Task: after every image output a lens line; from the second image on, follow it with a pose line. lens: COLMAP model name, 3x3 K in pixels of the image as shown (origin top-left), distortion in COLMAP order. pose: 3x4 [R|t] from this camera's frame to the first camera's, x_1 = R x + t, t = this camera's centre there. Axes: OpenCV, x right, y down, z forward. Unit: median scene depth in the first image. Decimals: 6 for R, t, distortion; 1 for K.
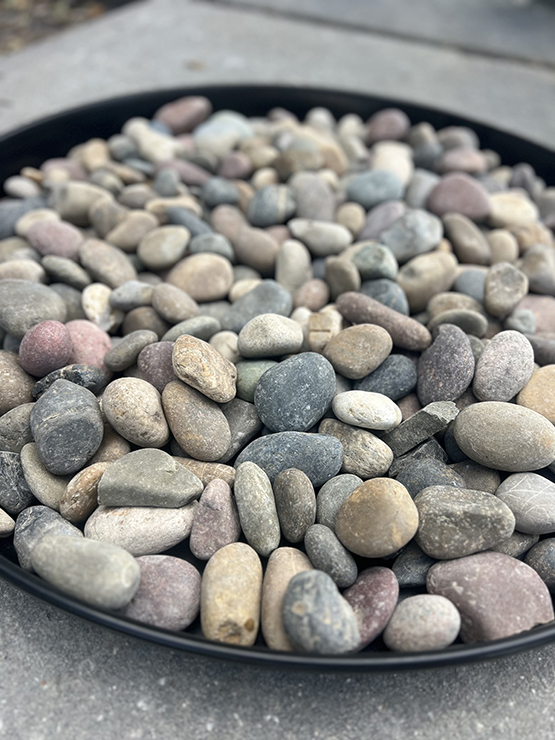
lens RADIAL K [[552.8, 0, 277.4], [0, 552.8, 390.0], [0, 0, 1]] dist [-0.045326, 0.006443]
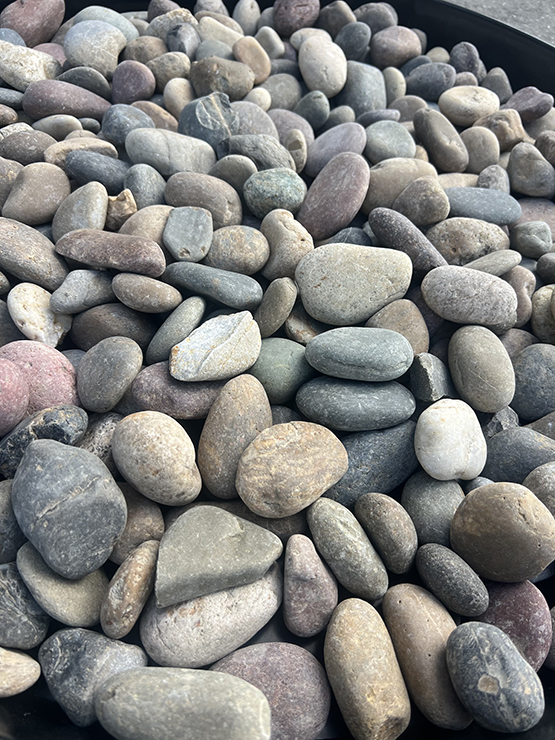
lens RADIAL K [[552.8, 0, 277.4], [0, 552.8, 390.0], [0, 0, 1]] dist [-0.045326, 0.006443]
pose [[0.955958, -0.226342, 0.186855, -0.232959], [0.192825, 0.964289, 0.181566, -0.164484], [-0.221278, -0.137539, 0.965463, 0.291221]]
